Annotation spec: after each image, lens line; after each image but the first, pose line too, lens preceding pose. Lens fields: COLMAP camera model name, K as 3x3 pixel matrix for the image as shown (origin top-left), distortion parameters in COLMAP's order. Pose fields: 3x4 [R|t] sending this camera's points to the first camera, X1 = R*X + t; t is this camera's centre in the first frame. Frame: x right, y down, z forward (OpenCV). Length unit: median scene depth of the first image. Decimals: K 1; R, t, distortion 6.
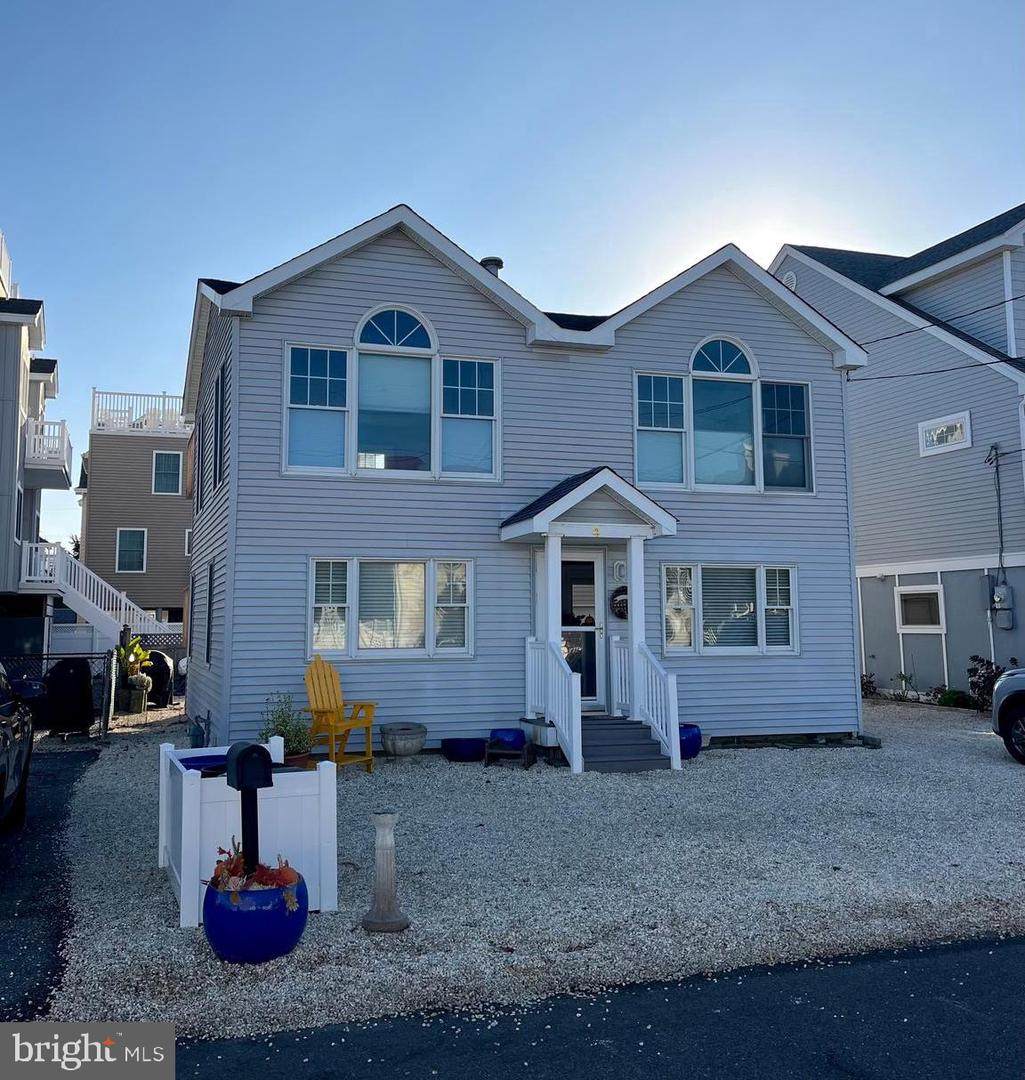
lens RADIAL K [[1152.0, 0, 524.6], [0, 1152.0, 504.7], [0, 0, 1]] dist [0.032208, 0.000000]
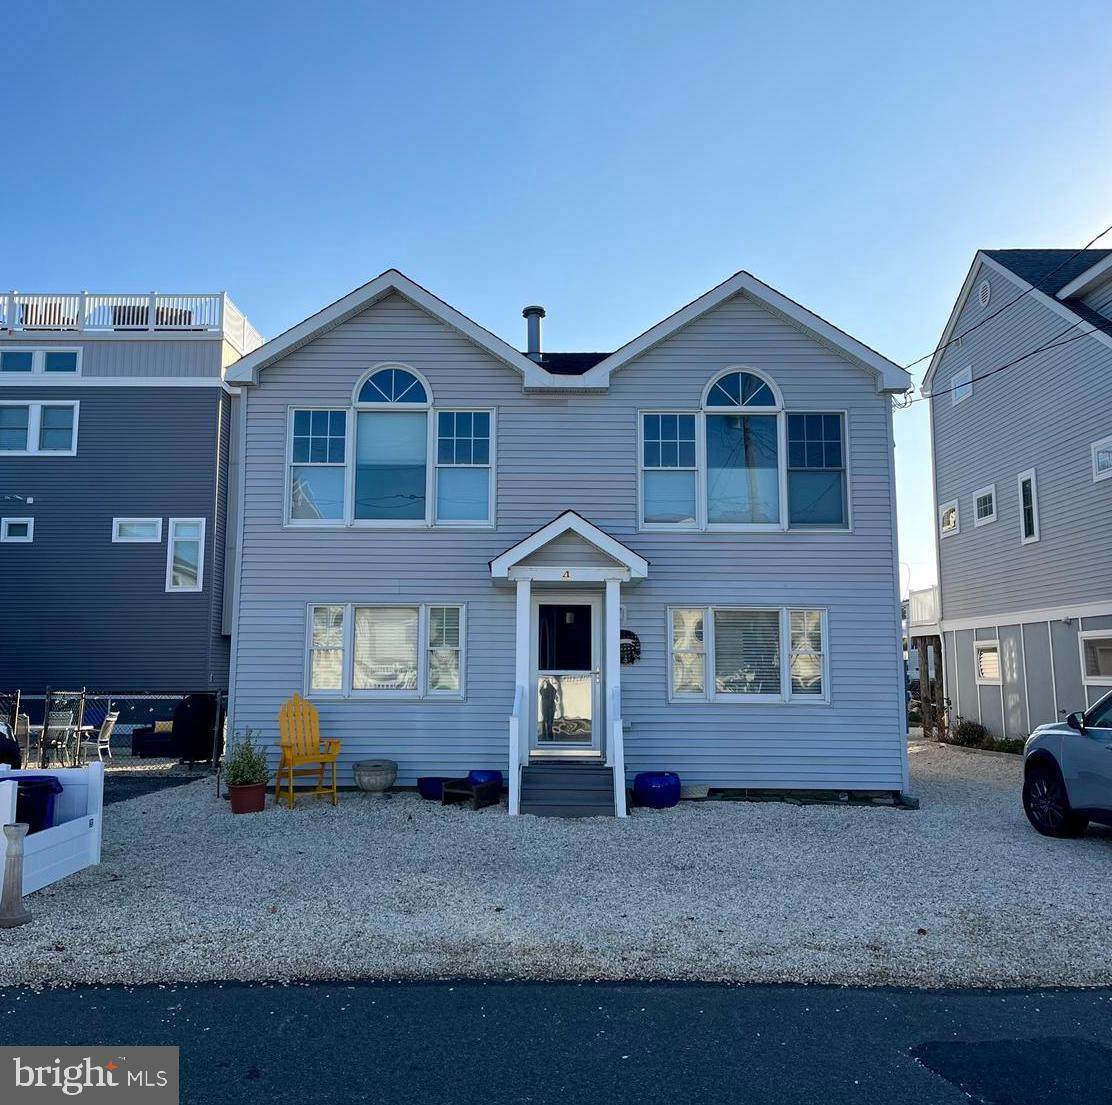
lens RADIAL K [[1174.0, 0, 533.8], [0, 1174.0, 523.3], [0, 0, 1]] dist [0.038481, 0.000000]
pose [[0.943256, -0.029972, -0.330712, 0.355583], [0.023508, 0.999447, -0.023530, 0.001468], [0.331234, 0.014421, 0.943439, 0.027585]]
